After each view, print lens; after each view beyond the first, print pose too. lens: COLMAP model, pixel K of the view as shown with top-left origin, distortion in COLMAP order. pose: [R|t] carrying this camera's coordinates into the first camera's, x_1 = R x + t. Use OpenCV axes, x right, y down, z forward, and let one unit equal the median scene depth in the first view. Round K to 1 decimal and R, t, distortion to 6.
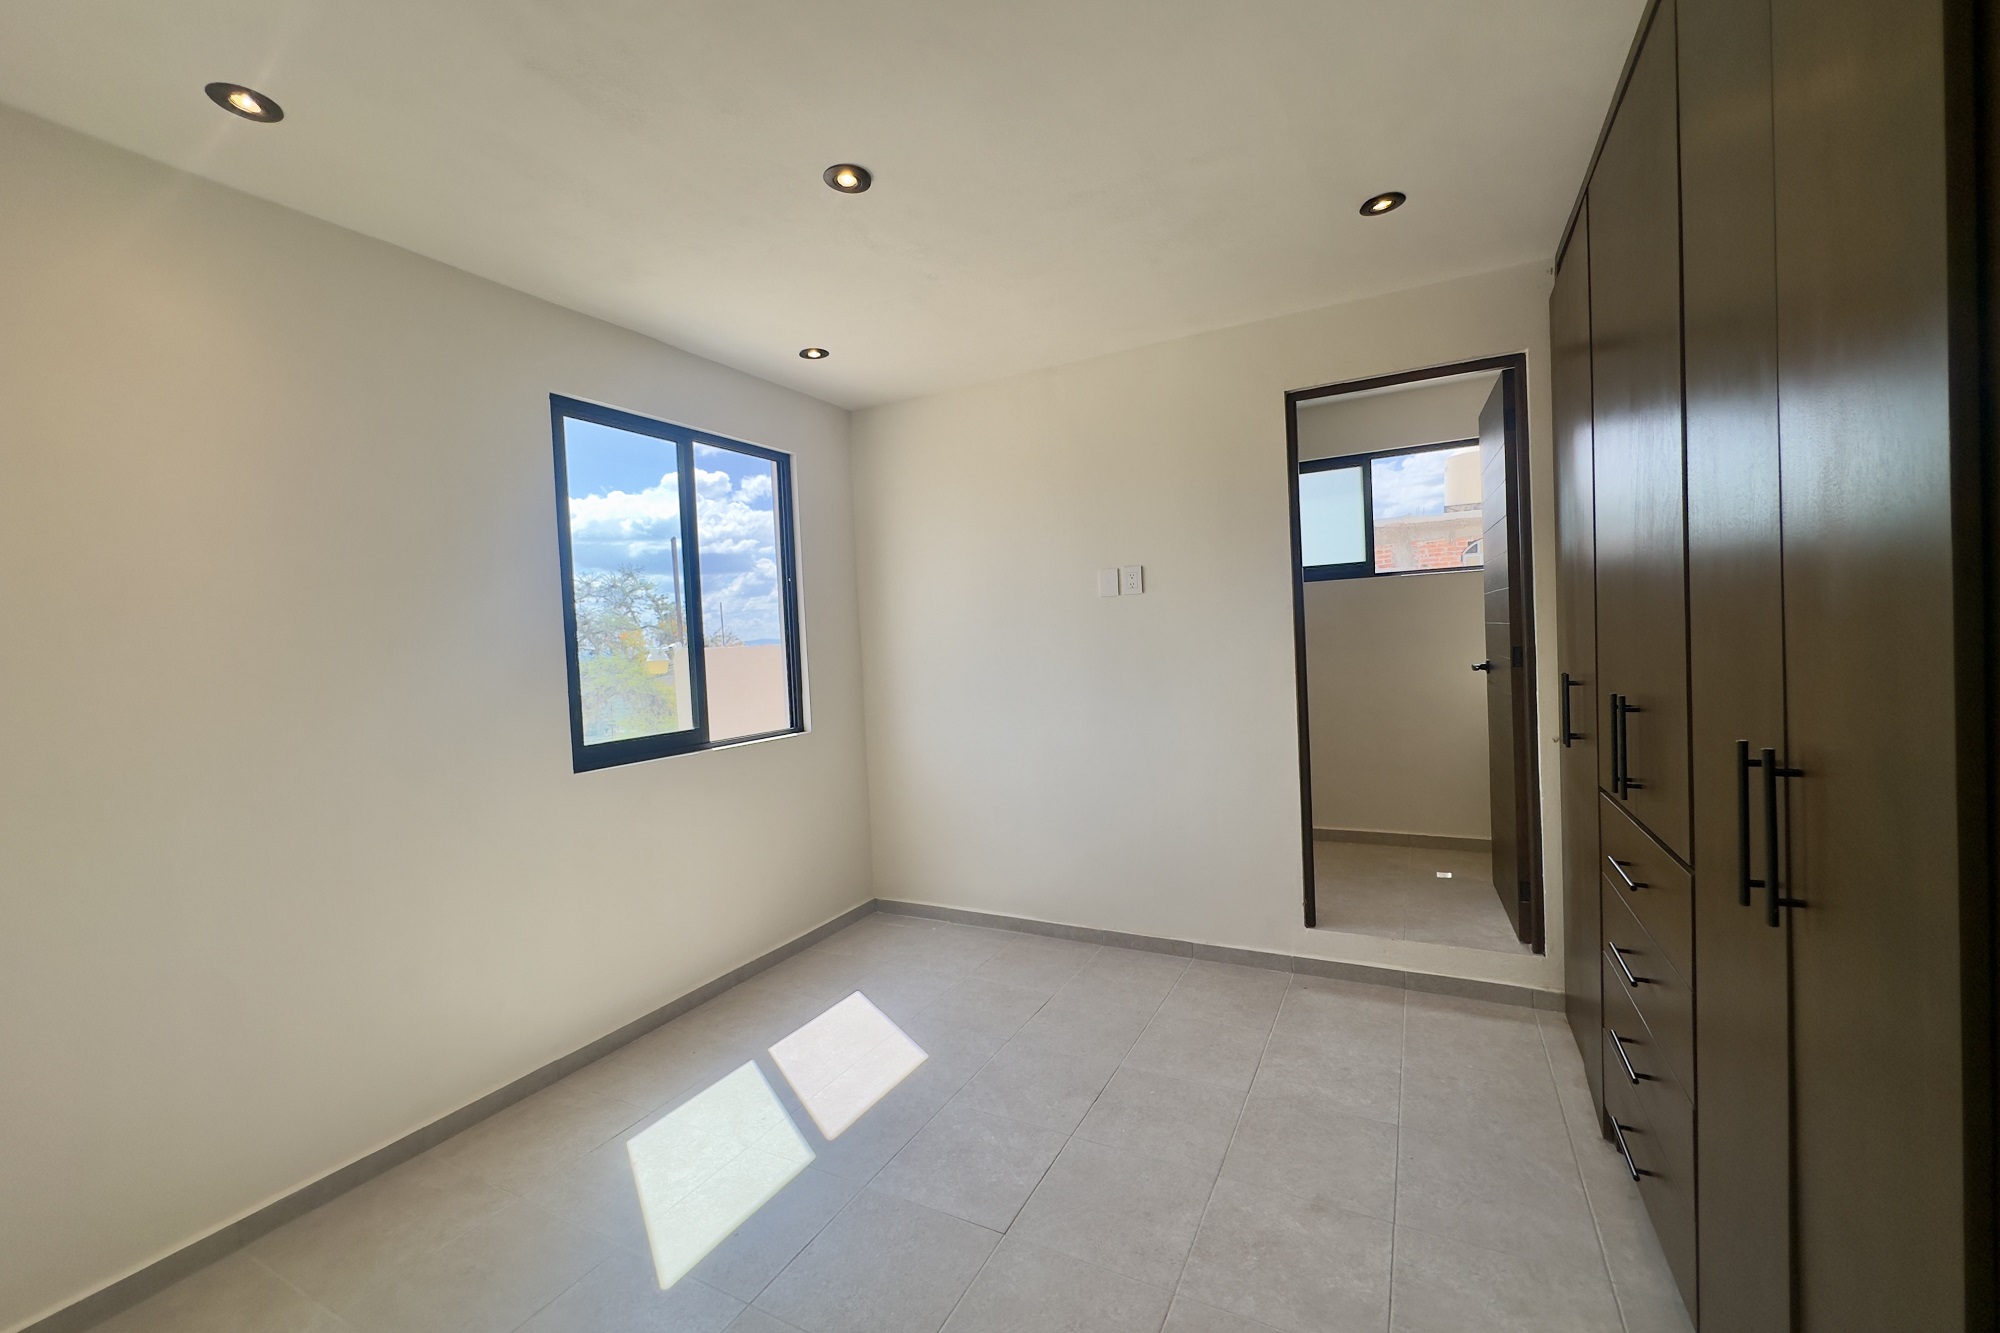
lens RADIAL K [[798.5, 0, 997.8], [0, 798.5, 666.0], [0, 0, 1]] dist [-0.004752, 0.000015]
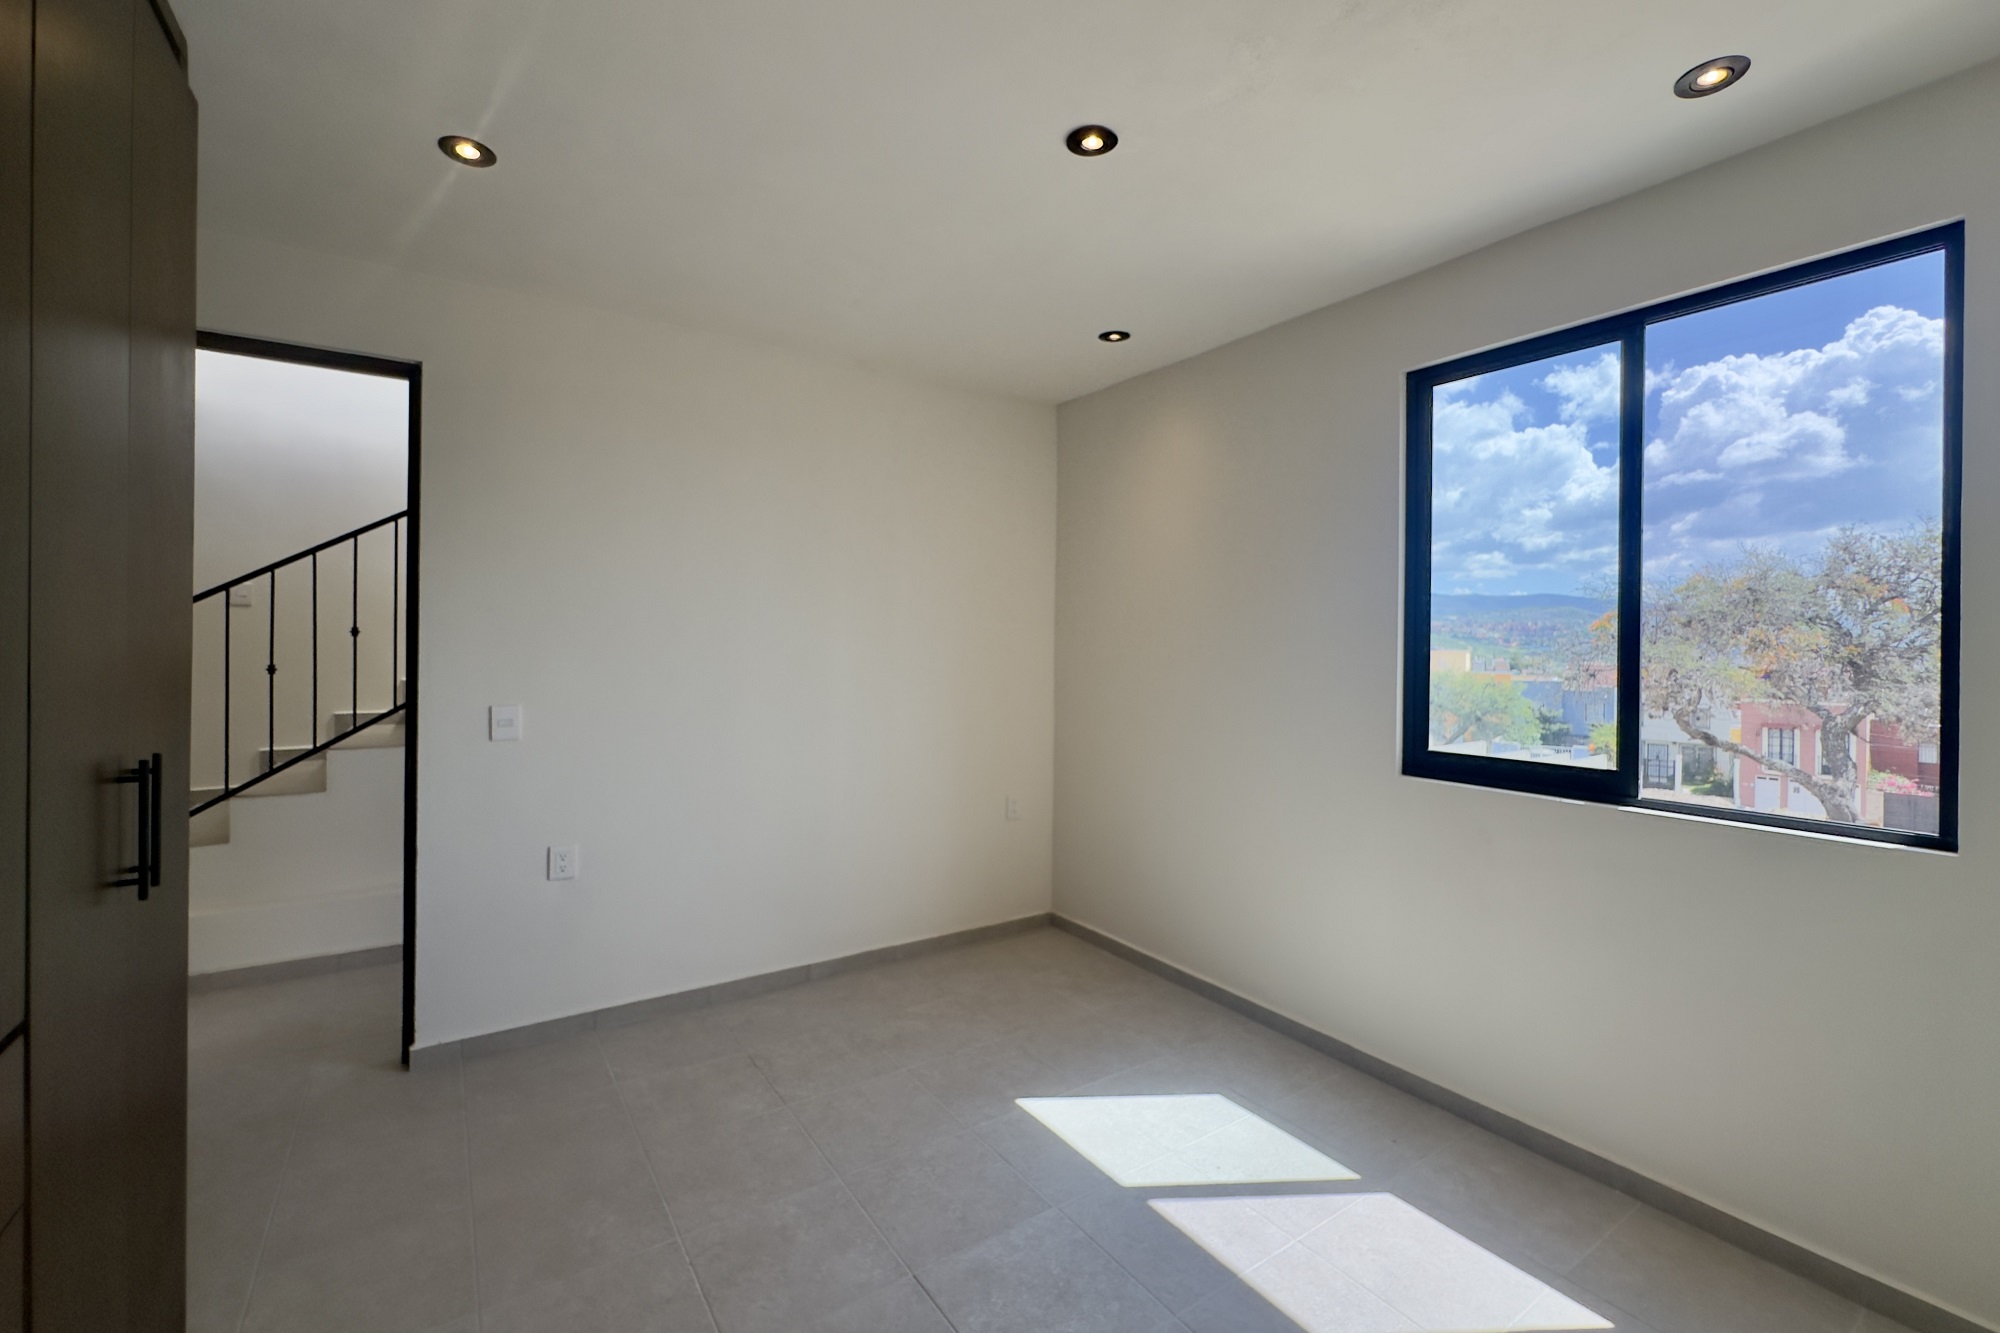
lens RADIAL K [[841.9, 0, 1025.6], [0, 841.9, 654.1], [0, 0, 1]] dist [0.001481, 0.000183]
pose [[-0.455175, 0.043771, -0.889325, 0.546846], [-0.026065, 0.997708, 0.062445, -0.057713], [0.890020, 0.051604, -0.452991, 1.047345]]
